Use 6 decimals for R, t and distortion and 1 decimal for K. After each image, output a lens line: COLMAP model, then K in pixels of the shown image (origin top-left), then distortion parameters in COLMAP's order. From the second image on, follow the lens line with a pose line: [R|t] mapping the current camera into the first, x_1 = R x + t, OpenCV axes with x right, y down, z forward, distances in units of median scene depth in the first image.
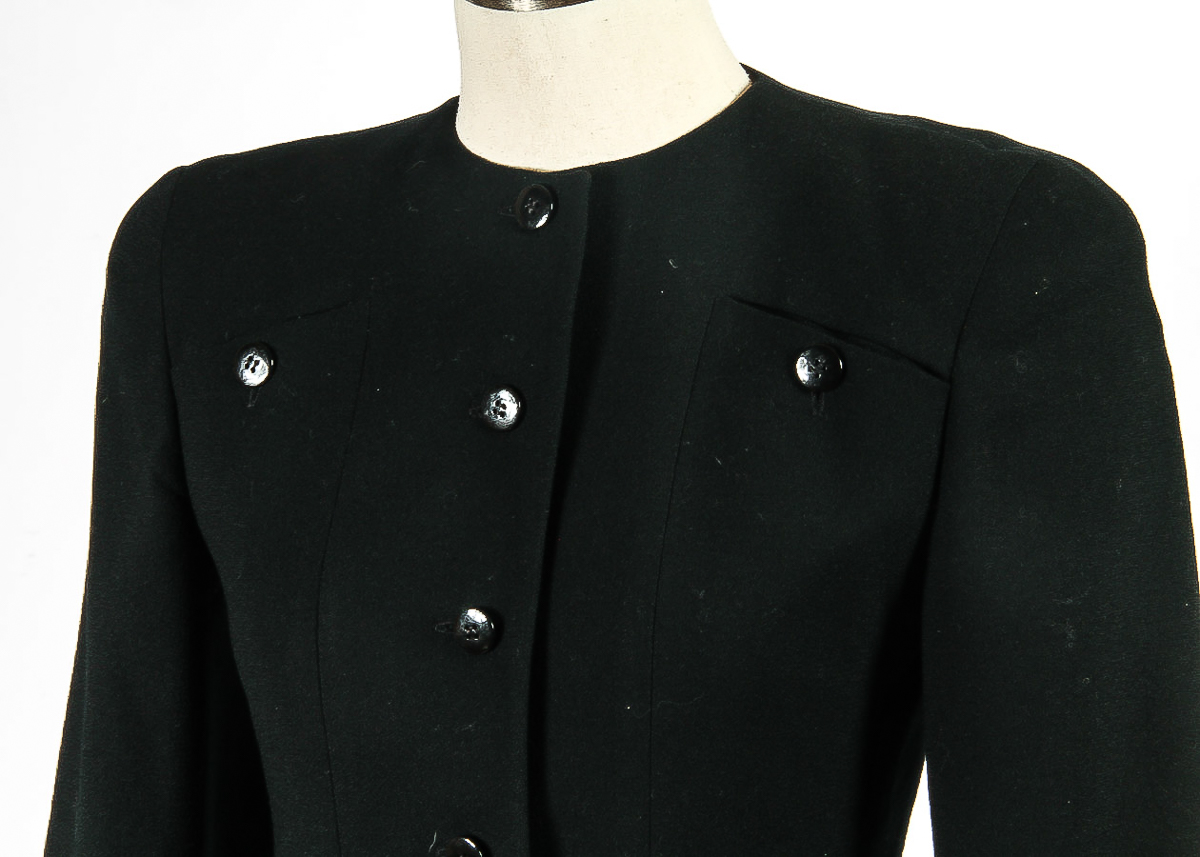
lens RADIAL K [[3602.5, 0, 600.0], [0, 3602.5, 428.5], [0, 0, 1]] dist [0.314825, 0.615978]
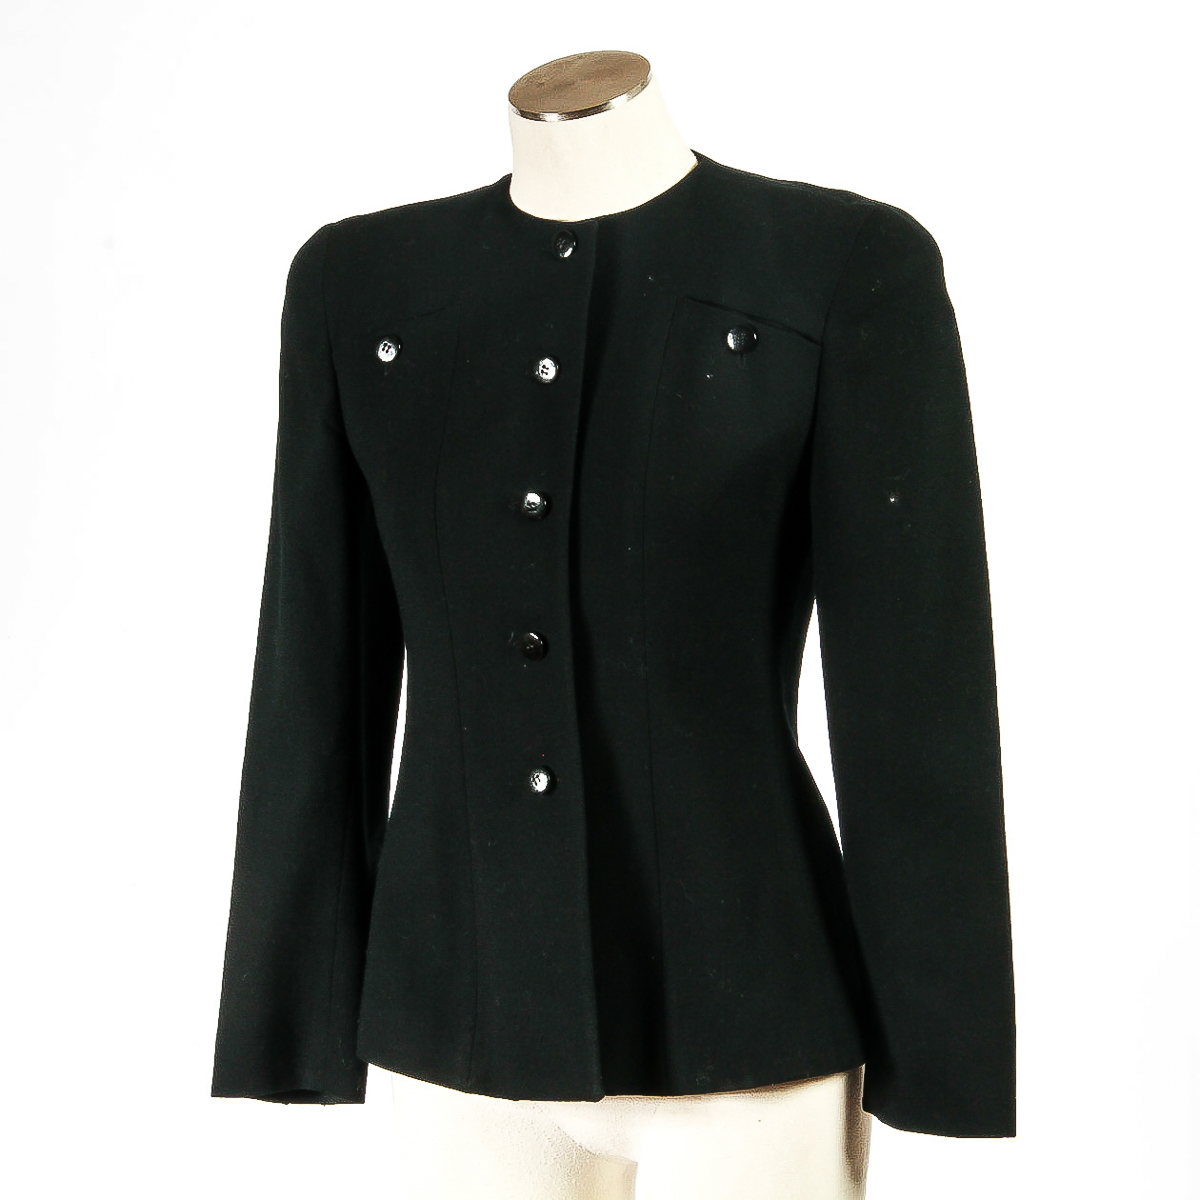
lens RADIAL K [[4358.8, 0, 600.0], [0, 4358.8, 600.0], [0, 0, 1]] dist [0.194901, -0.969075]
pose [[0.999718, -0.022855, 0.006511, -0.018456], [0.022740, 0.999593, 0.017204, 0.064445], [-0.006902, -0.017051, 0.999831, -0.952792]]
